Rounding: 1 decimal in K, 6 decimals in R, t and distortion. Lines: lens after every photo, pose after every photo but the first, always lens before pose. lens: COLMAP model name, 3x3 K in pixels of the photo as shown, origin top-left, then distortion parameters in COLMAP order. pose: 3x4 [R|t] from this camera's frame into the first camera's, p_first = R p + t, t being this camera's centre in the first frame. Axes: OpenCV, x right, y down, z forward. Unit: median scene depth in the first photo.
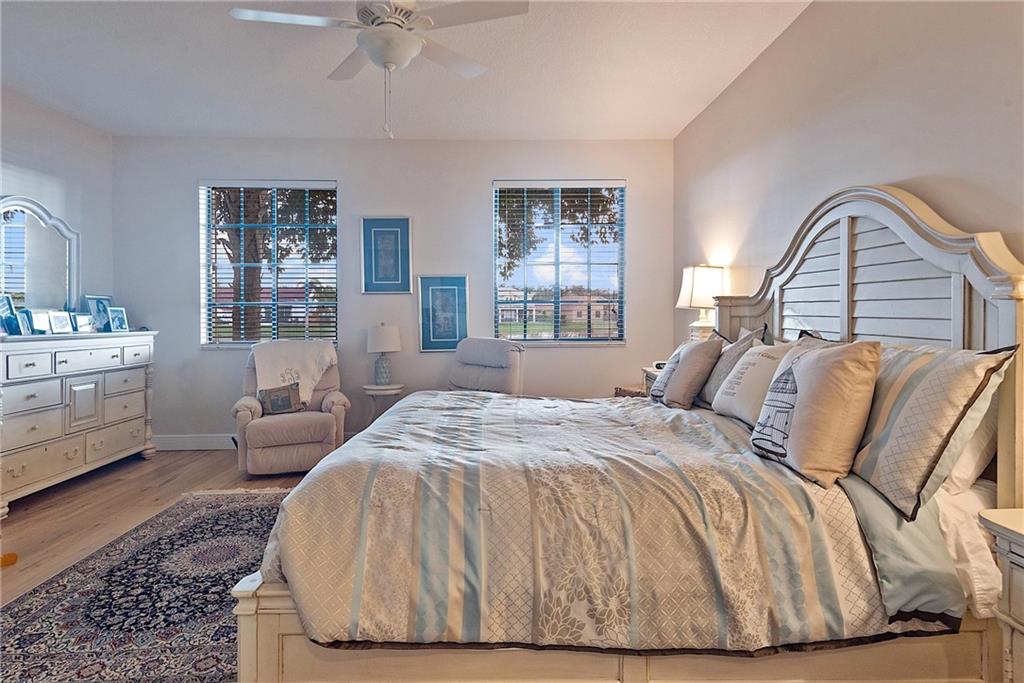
lens RADIAL K [[586.7, 0, 505.0], [0, 586.7, 318.1], [0, 0, 1]] dist [0.037393, -0.024703]
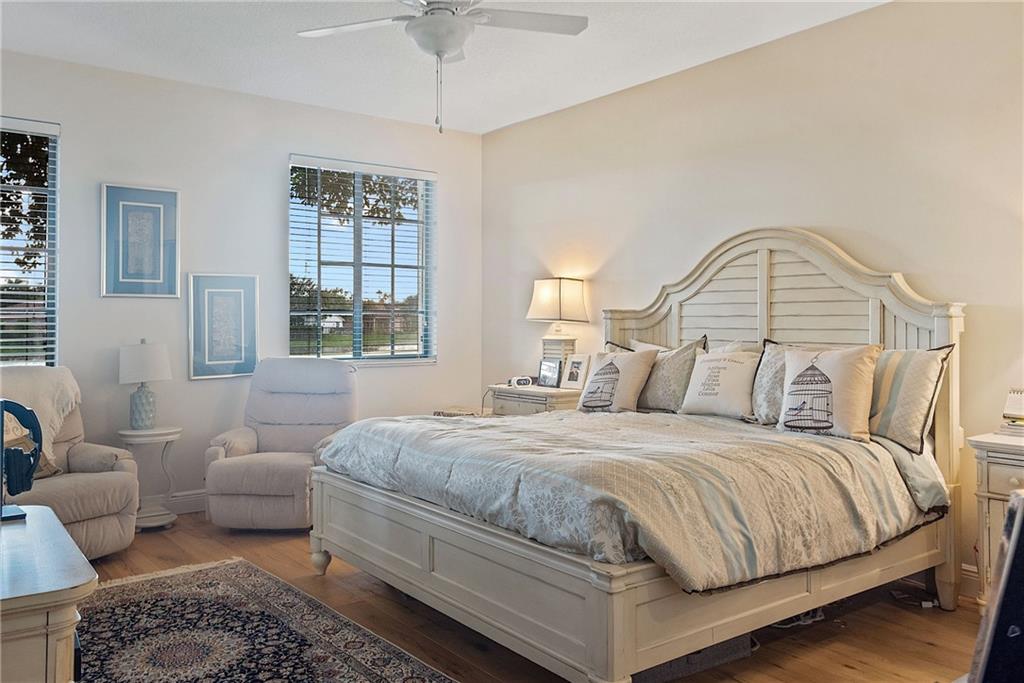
lens RADIAL K [[819.5, 0, 512.6], [0, 819.5, 320.6], [0, 0, 1]] dist [0.018932, 0.001306]
pose [[0.804136, 0.004822, 0.594426, -1.340756], [0.004720, 0.999884, -0.014495, 0.005784], [-0.594427, 0.014462, 0.804020, -0.121650]]
